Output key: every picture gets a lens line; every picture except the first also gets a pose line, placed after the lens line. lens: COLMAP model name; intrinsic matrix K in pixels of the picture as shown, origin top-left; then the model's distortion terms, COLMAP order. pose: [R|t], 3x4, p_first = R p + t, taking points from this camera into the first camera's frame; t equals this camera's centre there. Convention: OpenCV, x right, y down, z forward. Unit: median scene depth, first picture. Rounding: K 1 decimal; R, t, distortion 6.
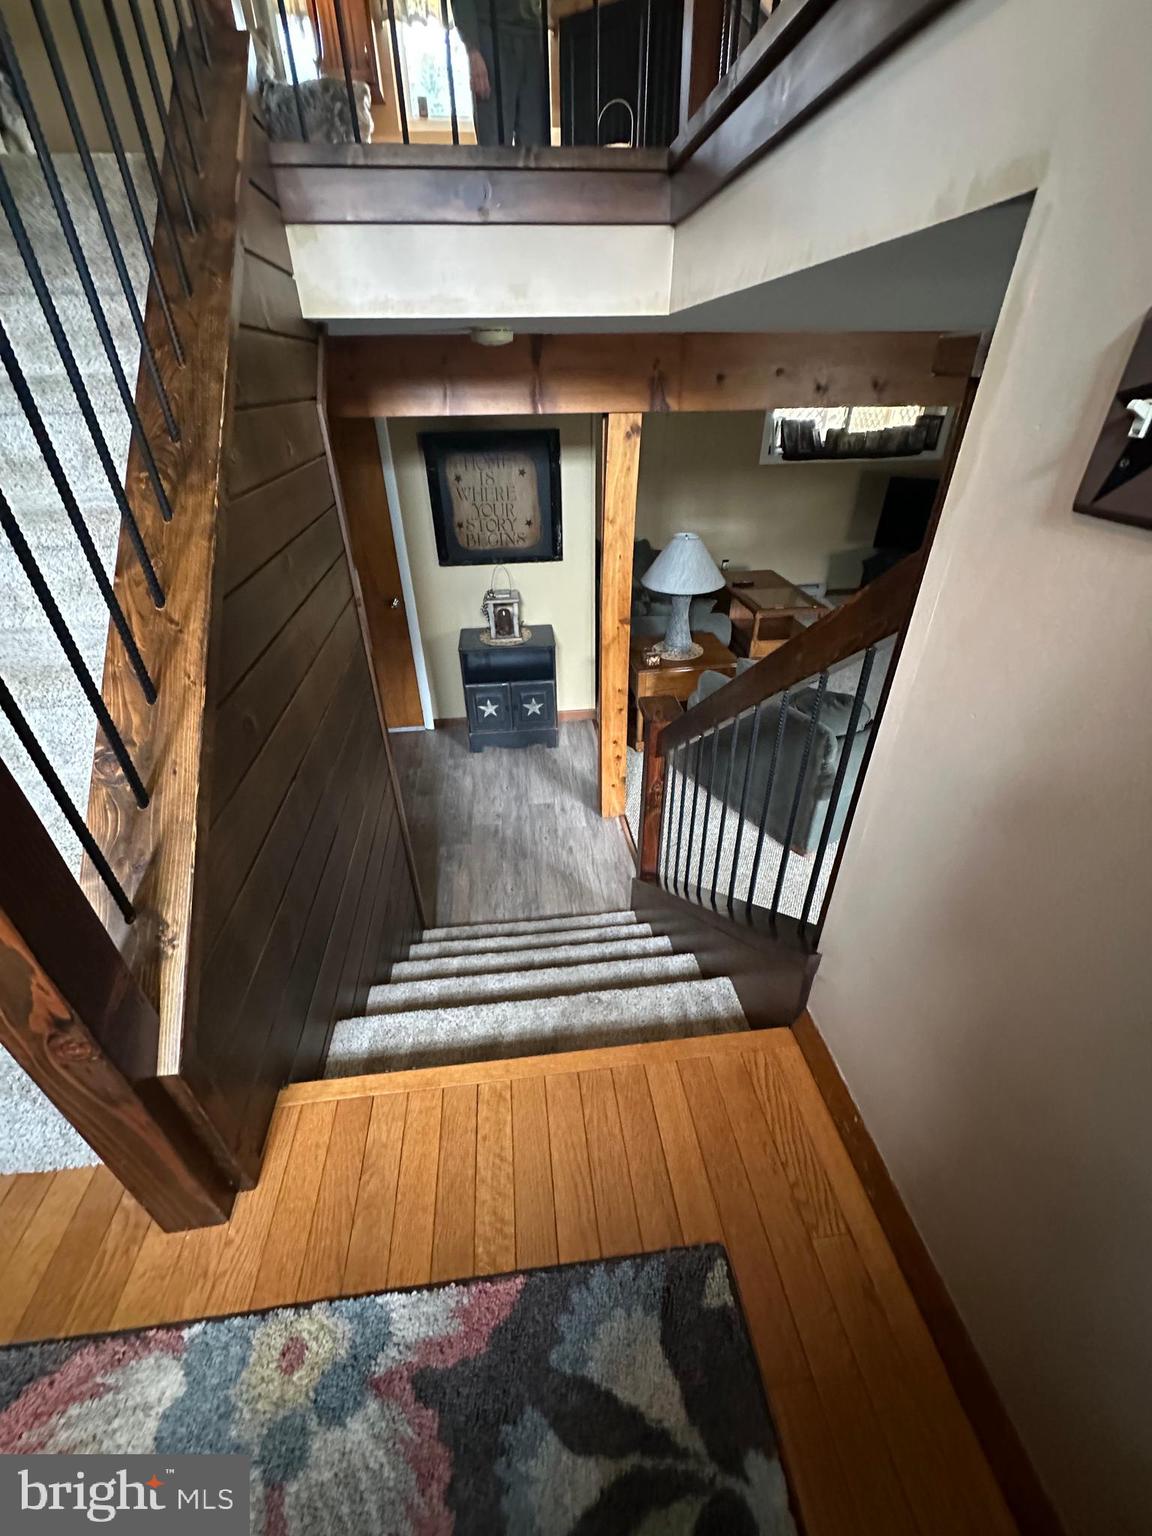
lens RADIAL K [[618.3, 0, 577.2], [0, 618.3, 768.6], [0, 0, 1]] dist [-0.001341, 0.000740]
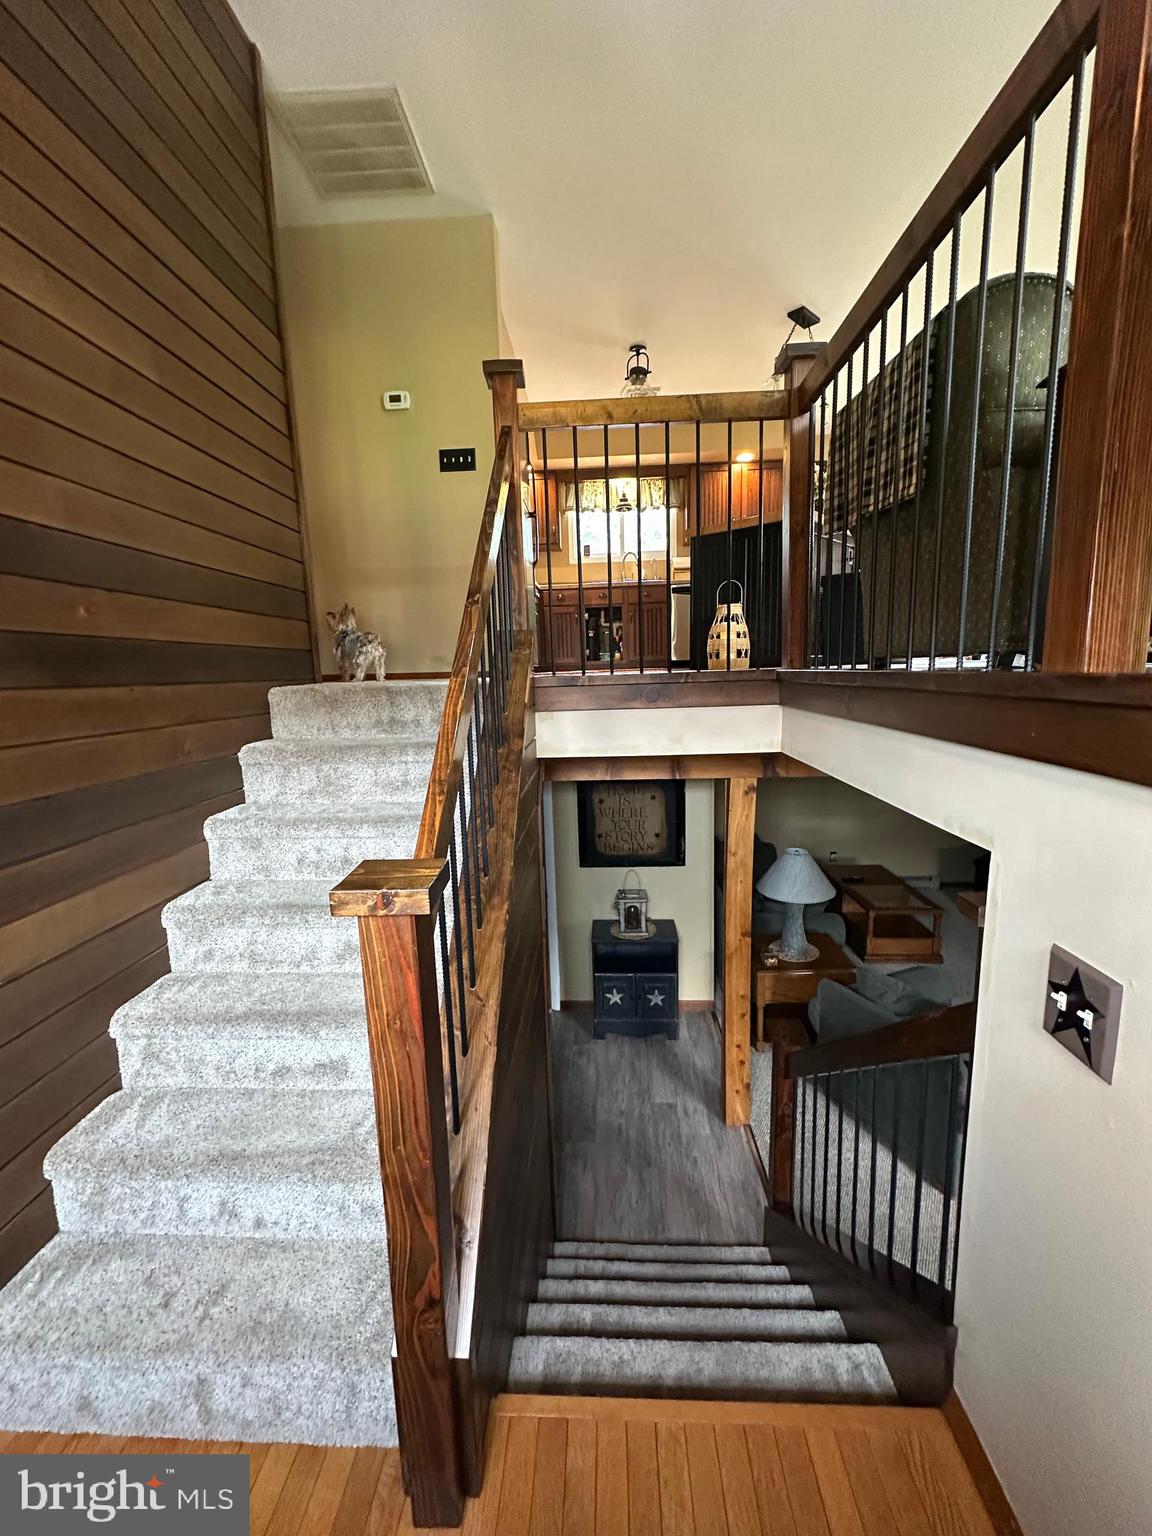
lens RADIAL K [[618.3, 0, 577.0], [0, 618.3, 767.5], [0, 0, 1]] dist [-0.001341, 0.000740]
pose [[0.986089, 0.008747, -0.165990, -0.046470], [-0.073585, 0.918404, -0.388741, -0.059232], [0.149046, 0.395547, 0.906271, -0.210726]]
